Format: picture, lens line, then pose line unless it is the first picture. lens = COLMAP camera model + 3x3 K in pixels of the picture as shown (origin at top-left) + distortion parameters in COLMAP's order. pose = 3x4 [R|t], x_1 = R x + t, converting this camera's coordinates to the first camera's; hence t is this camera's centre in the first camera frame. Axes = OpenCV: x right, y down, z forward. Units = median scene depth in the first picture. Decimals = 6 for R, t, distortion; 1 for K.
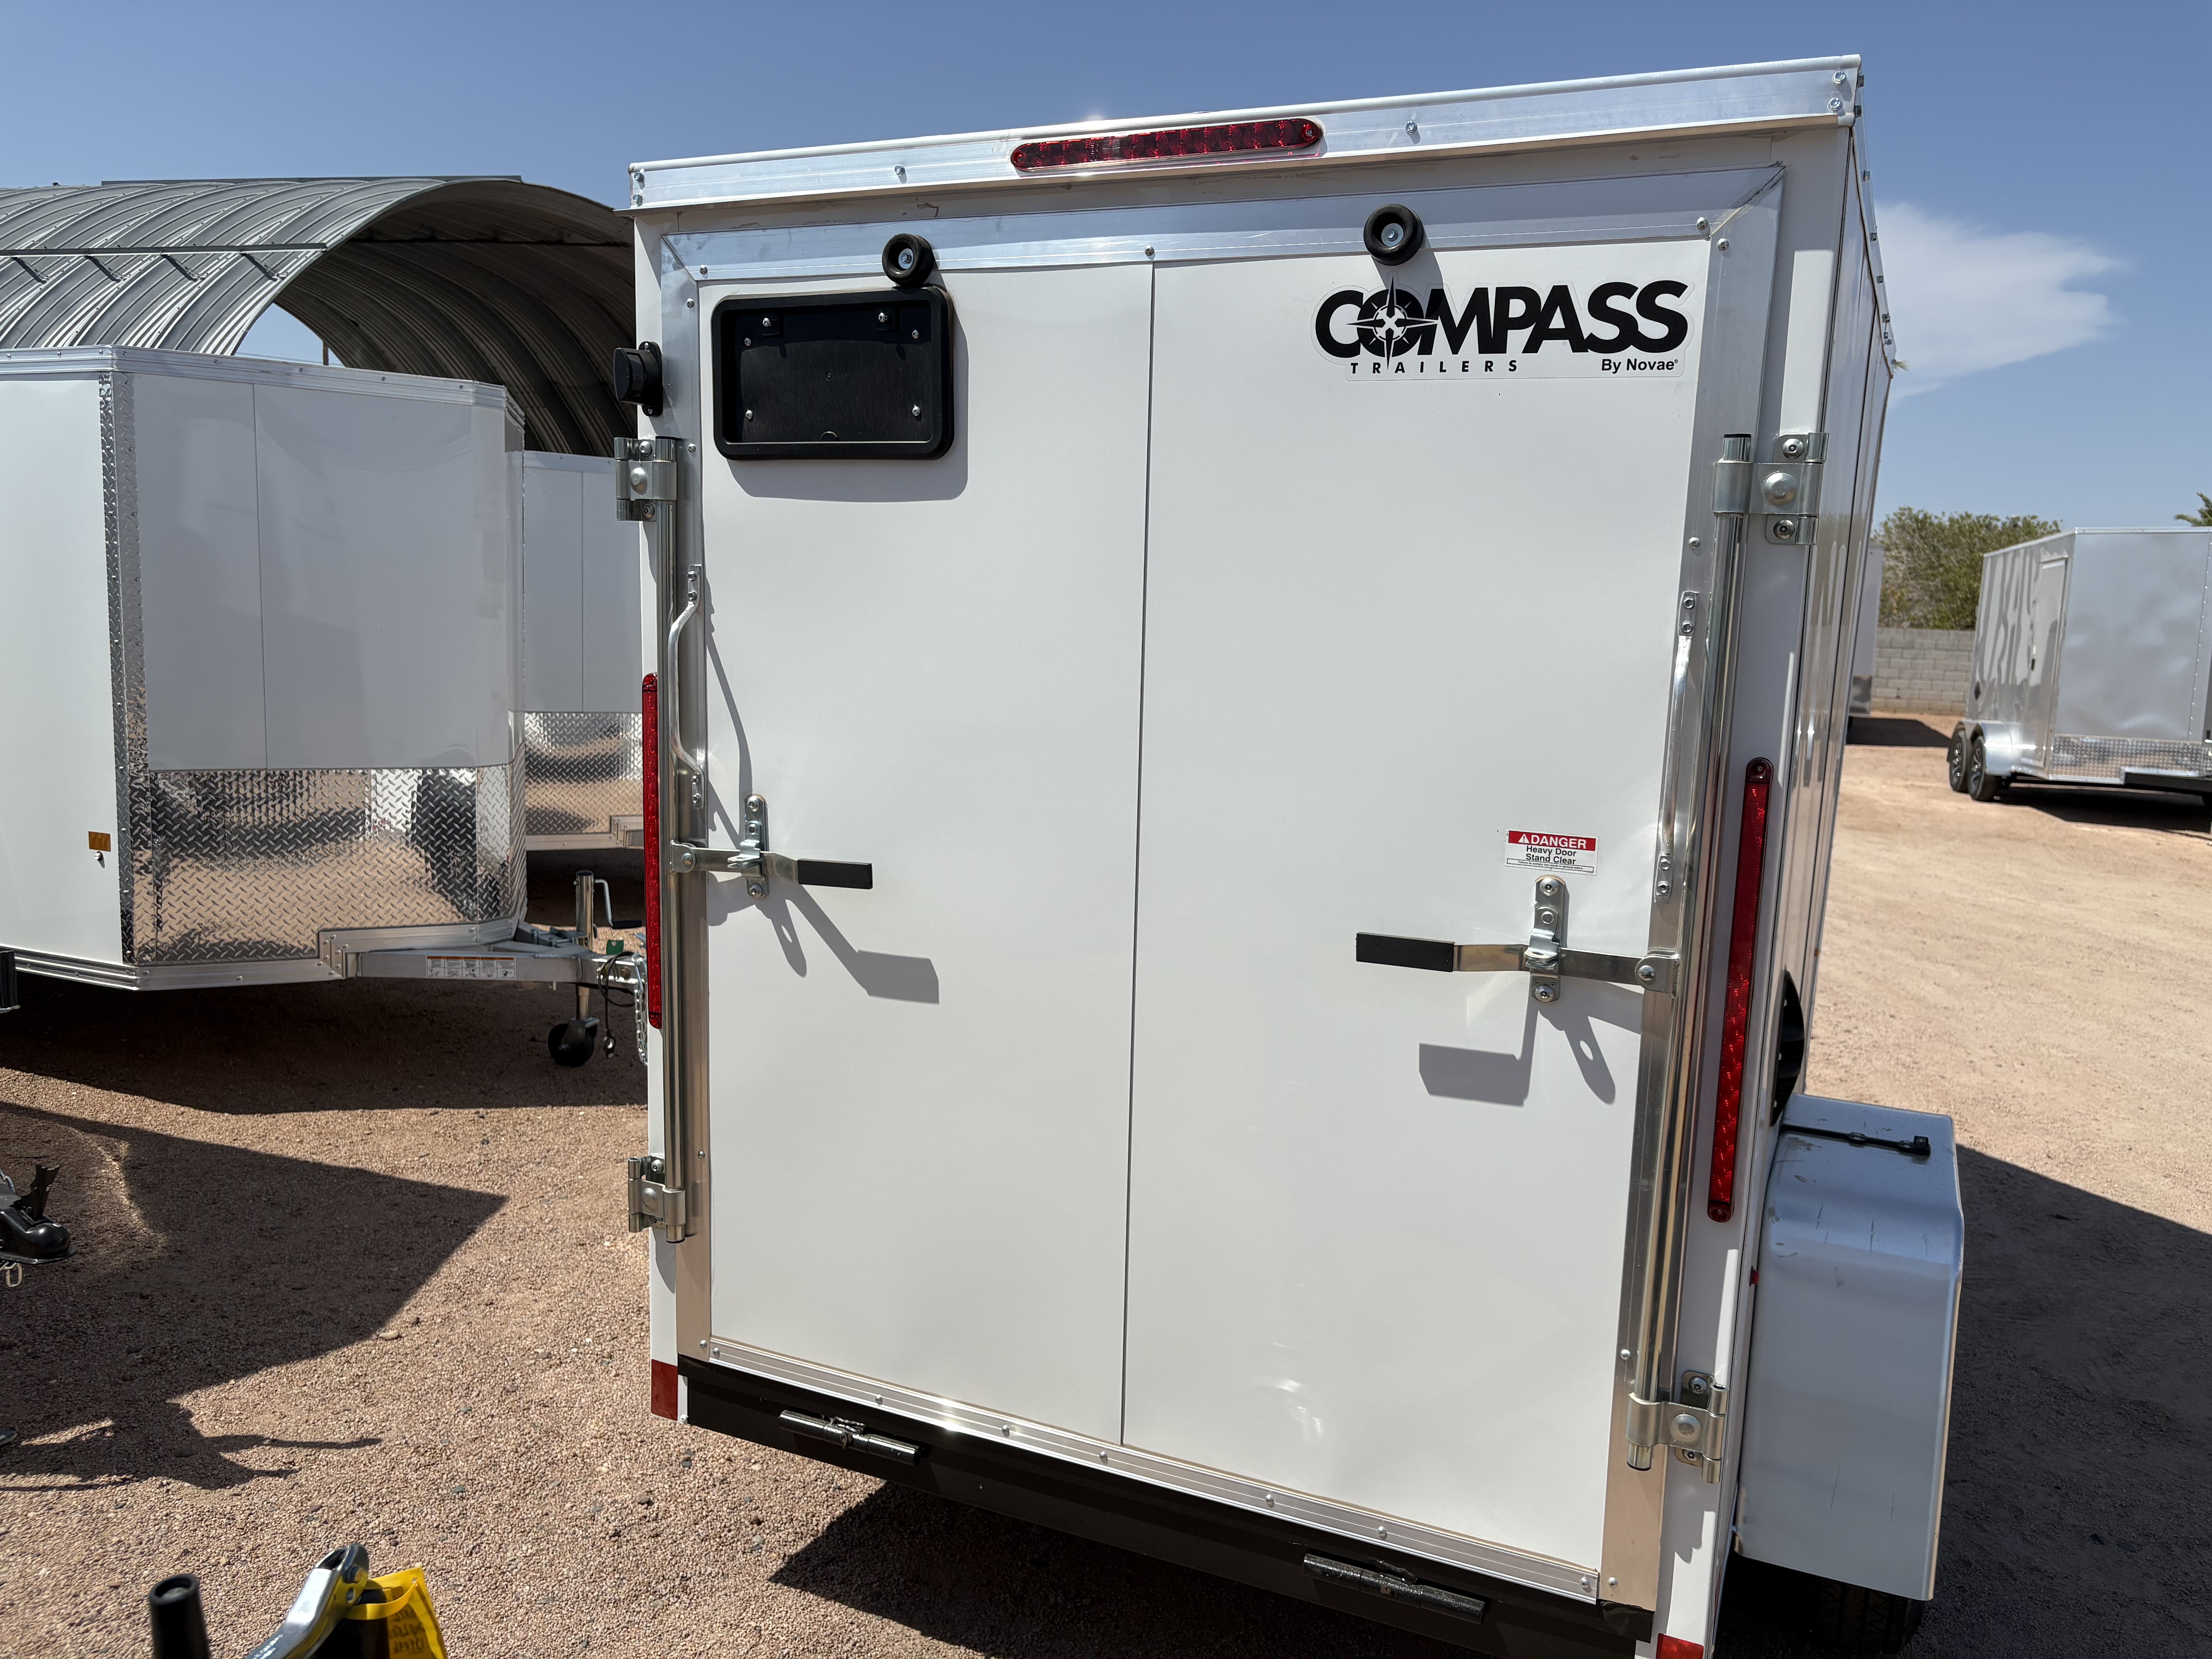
lens RADIAL K [[1656.2, 0, 1115.0], [0, 1656.2, 828.8], [0, 0, 1]] dist [0.041578, -0.018627]
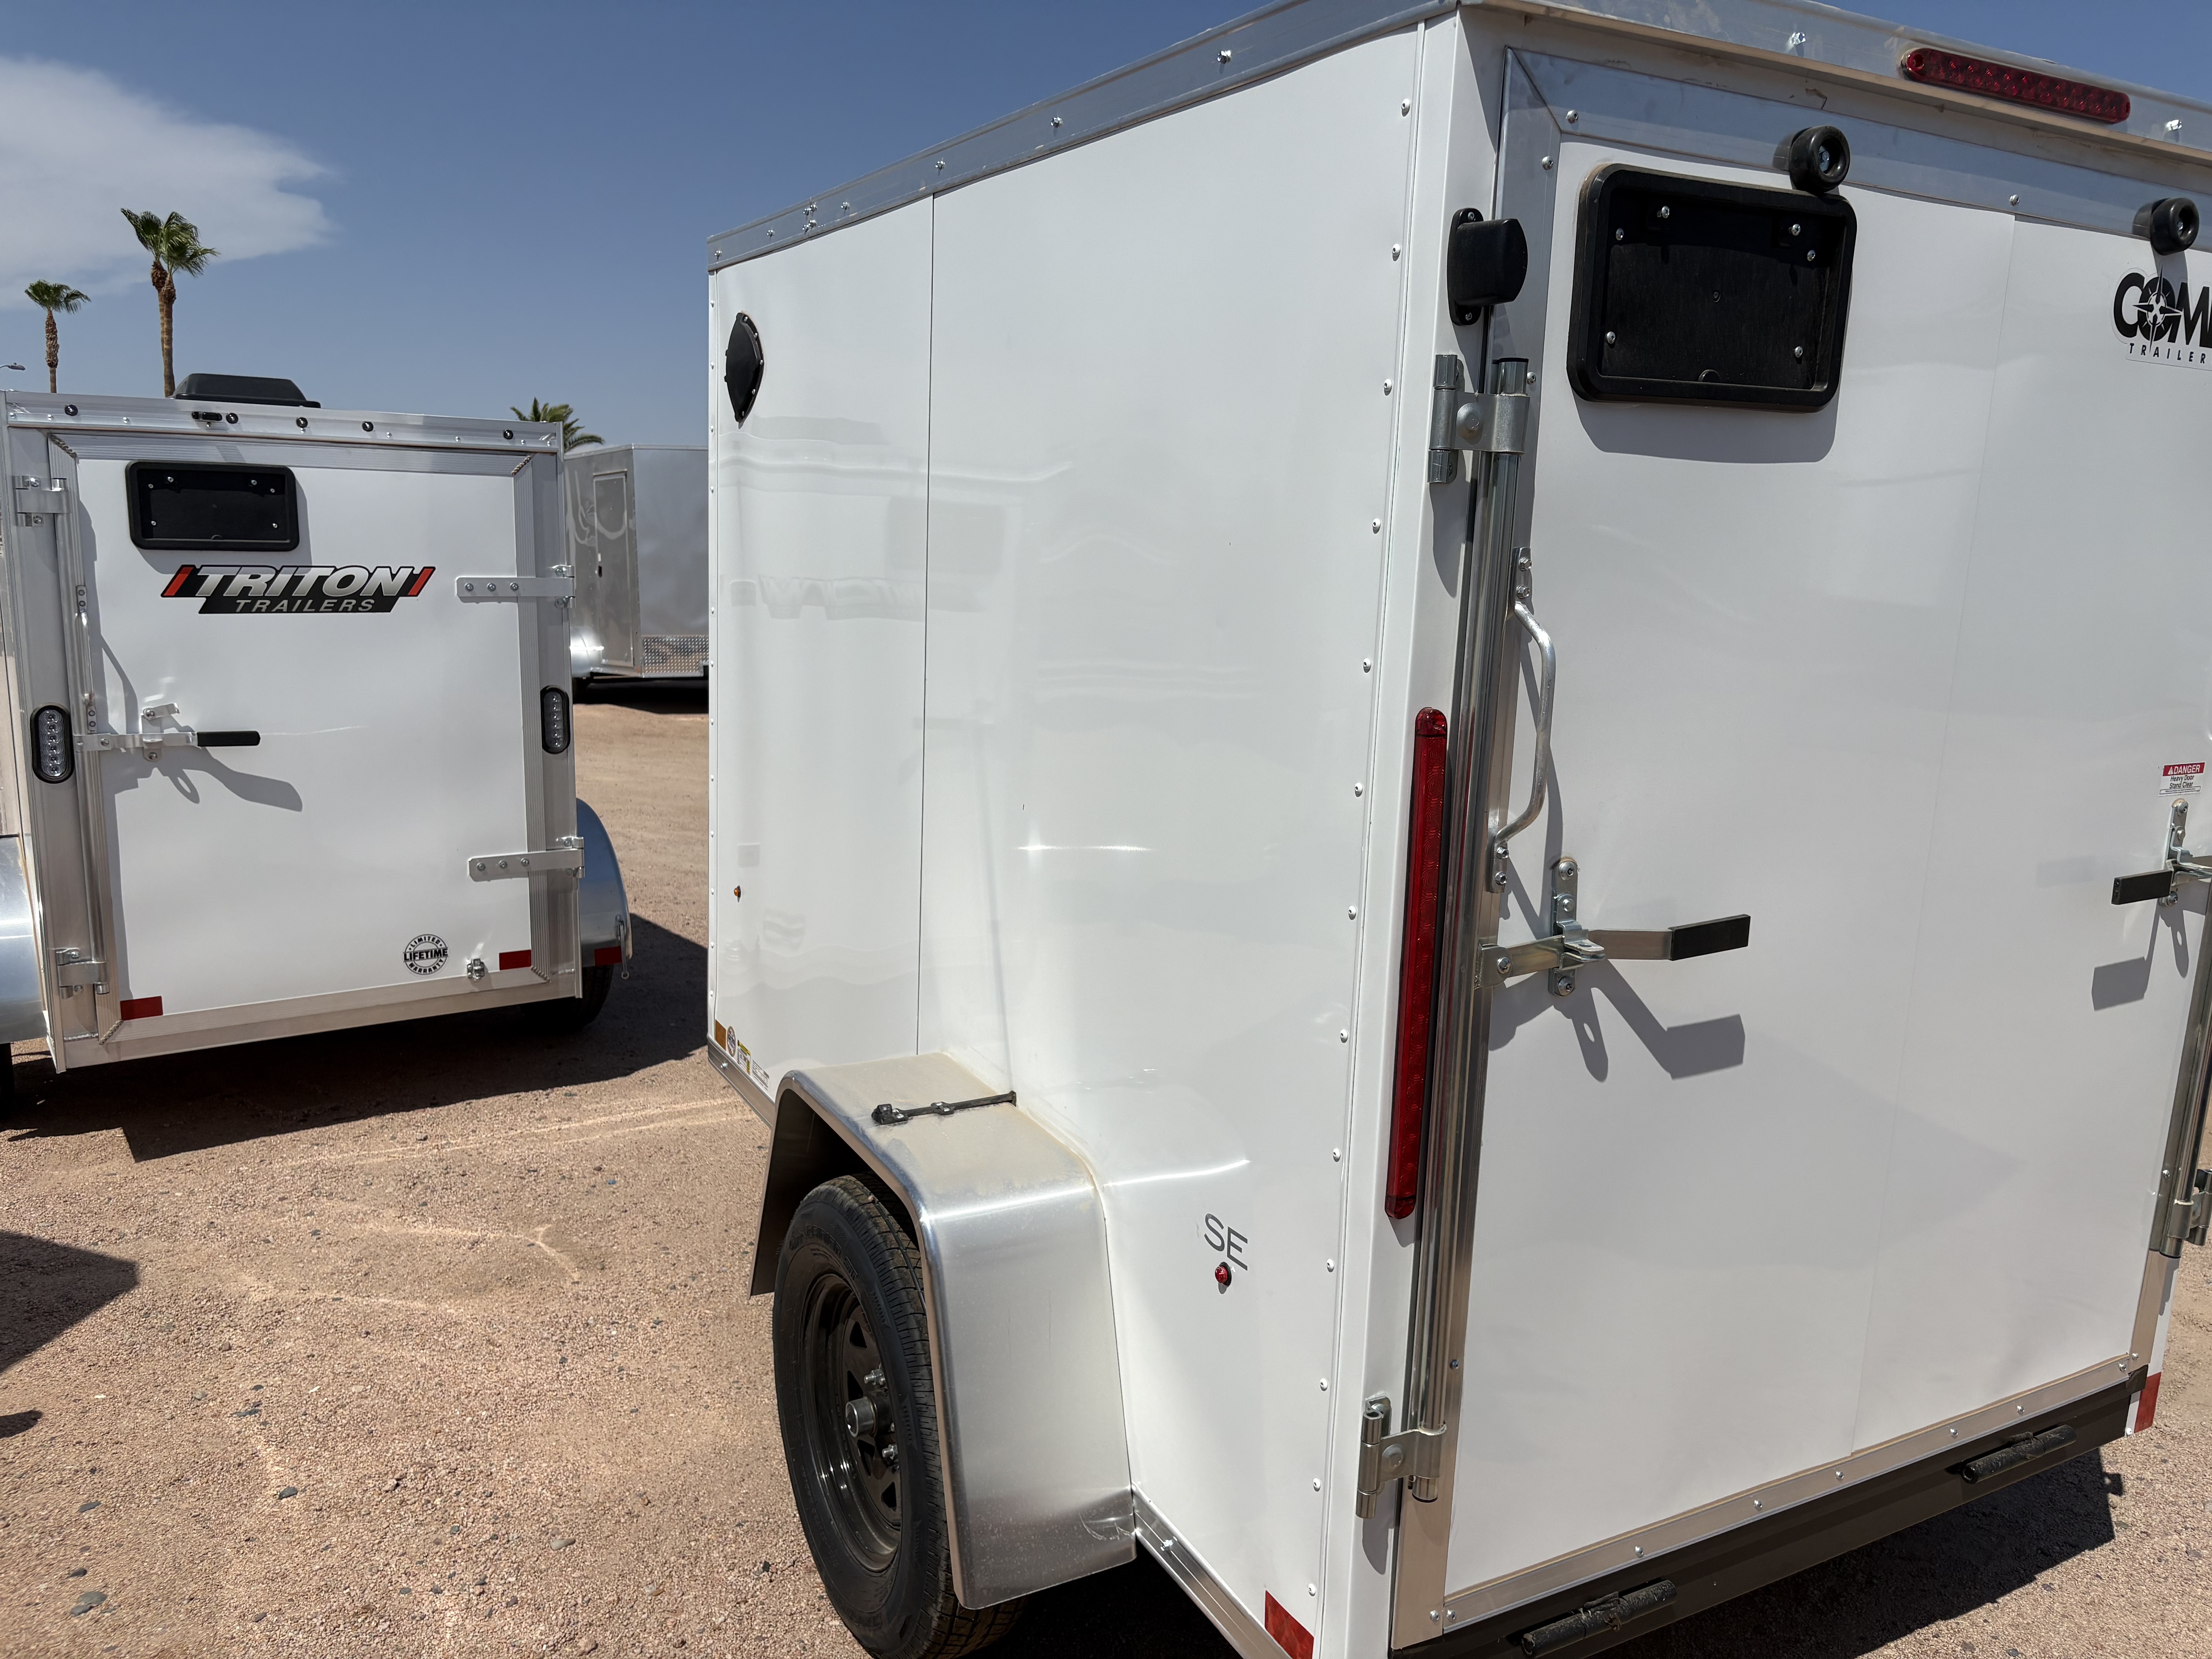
lens RADIAL K [[1656.2, 0, 1111.4], [0, 1656.2, 832.3], [0, 0, 1]] dist [0.041578, -0.018627]
pose [[0.595510, -0.161689, 0.786908, -1.113777], [0.114728, 0.986613, 0.115900, -0.171084], [-0.795114, 0.021261, 0.606088, 0.867373]]
